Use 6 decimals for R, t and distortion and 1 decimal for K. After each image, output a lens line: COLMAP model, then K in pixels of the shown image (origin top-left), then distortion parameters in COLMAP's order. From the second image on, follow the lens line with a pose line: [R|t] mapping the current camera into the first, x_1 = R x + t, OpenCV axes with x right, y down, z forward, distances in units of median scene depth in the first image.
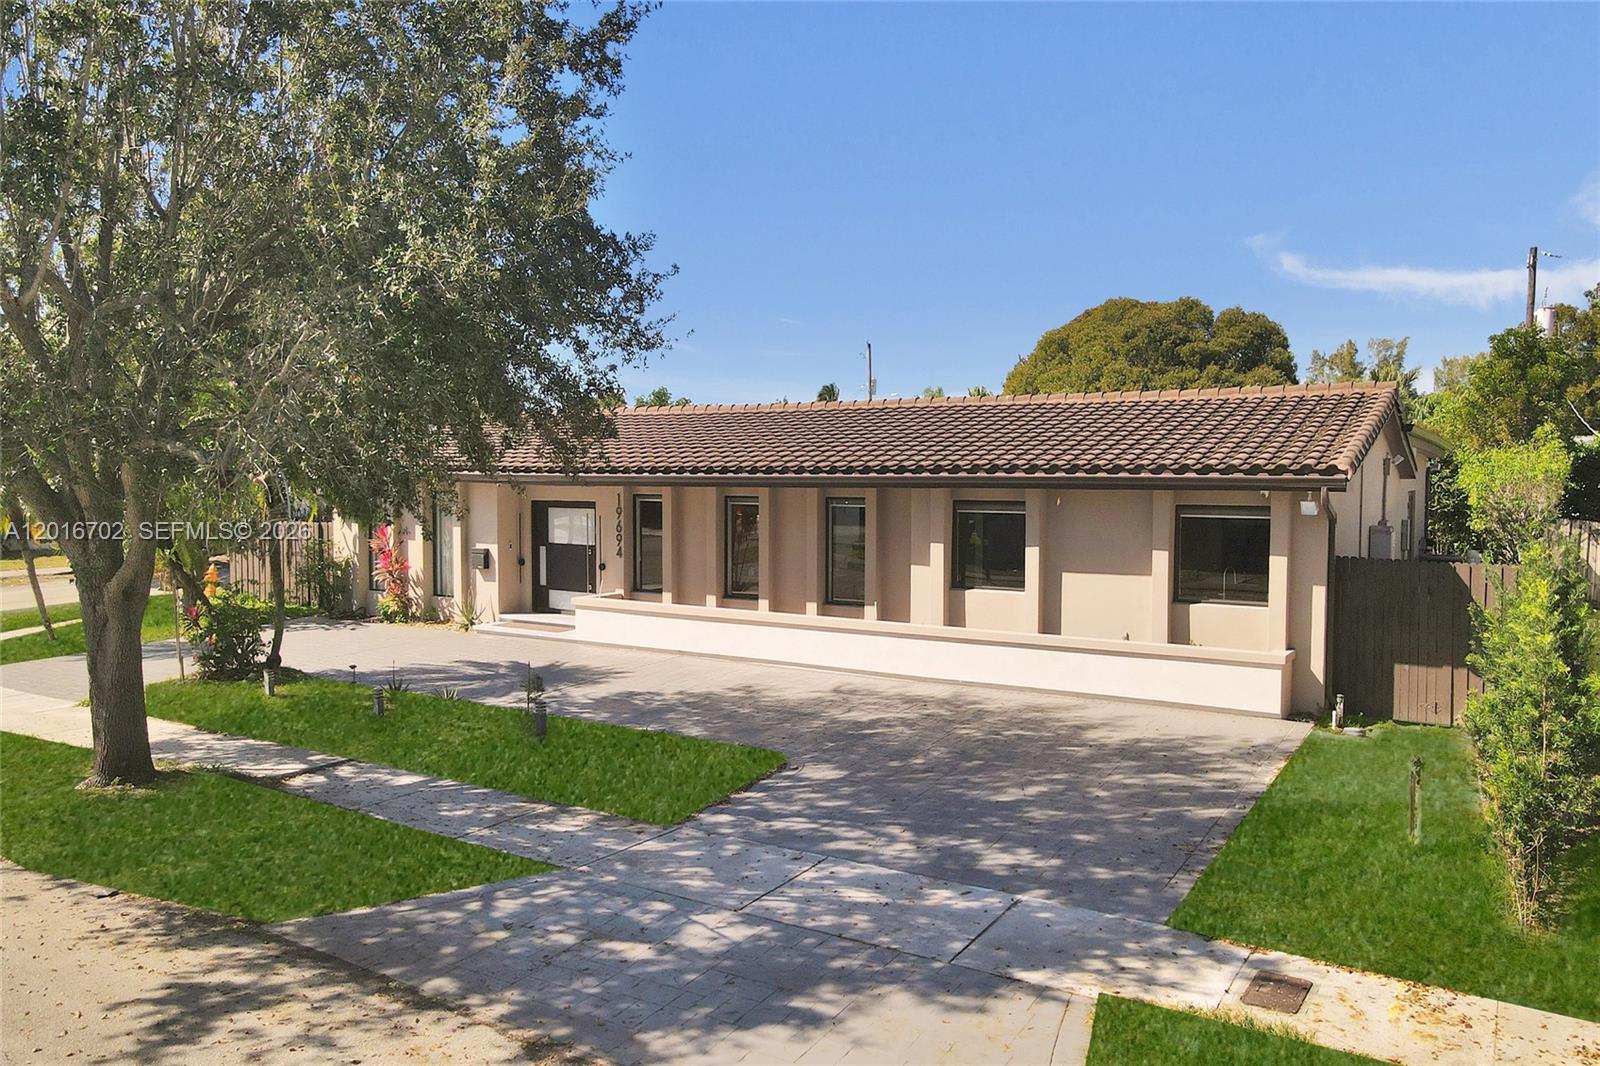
lens RADIAL K [[1145.4, 0, 792.9], [0, 1145.4, 501.4], [0, 0, 1]] dist [0.005963, 0.023942]
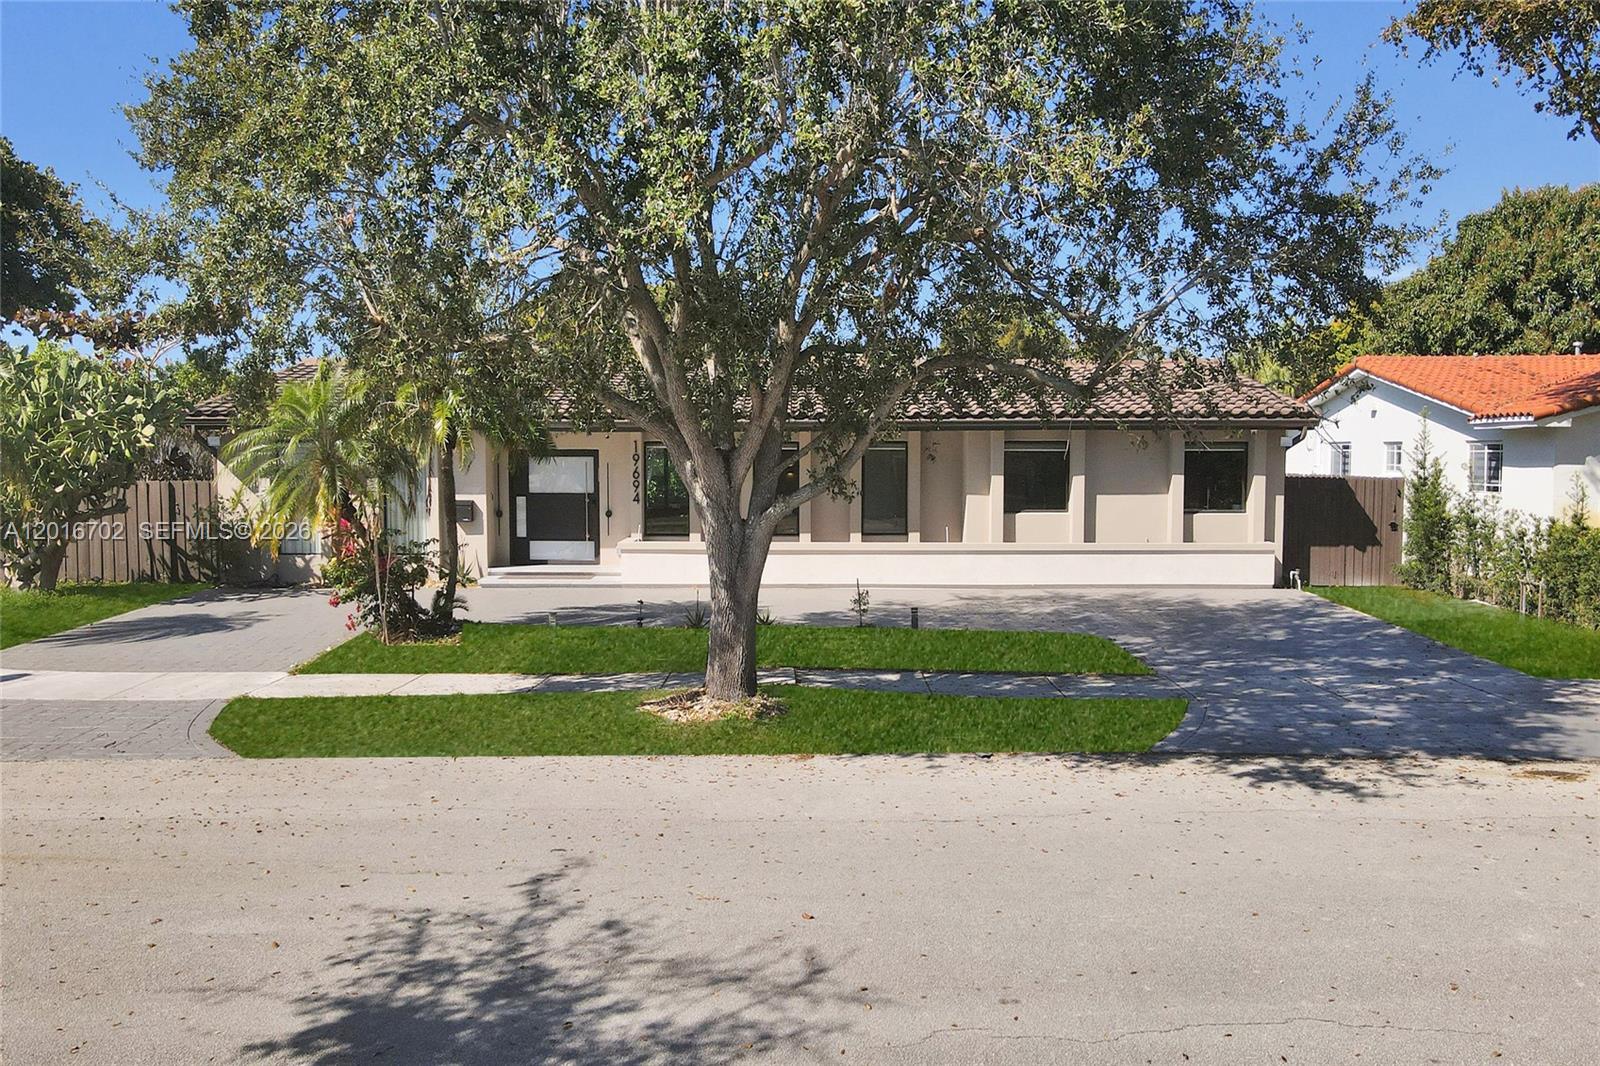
lens RADIAL K [[1145.4, 0, 792.9], [0, 1145.4, 501.4], [0, 0, 1]] dist [0.005963, 0.023942]
pose [[0.861216, -0.029203, 0.507399, -0.730959], [0.016797, 0.999438, 0.029012, 0.026555], [-0.507961, -0.016463, 0.861223, 0.059548]]
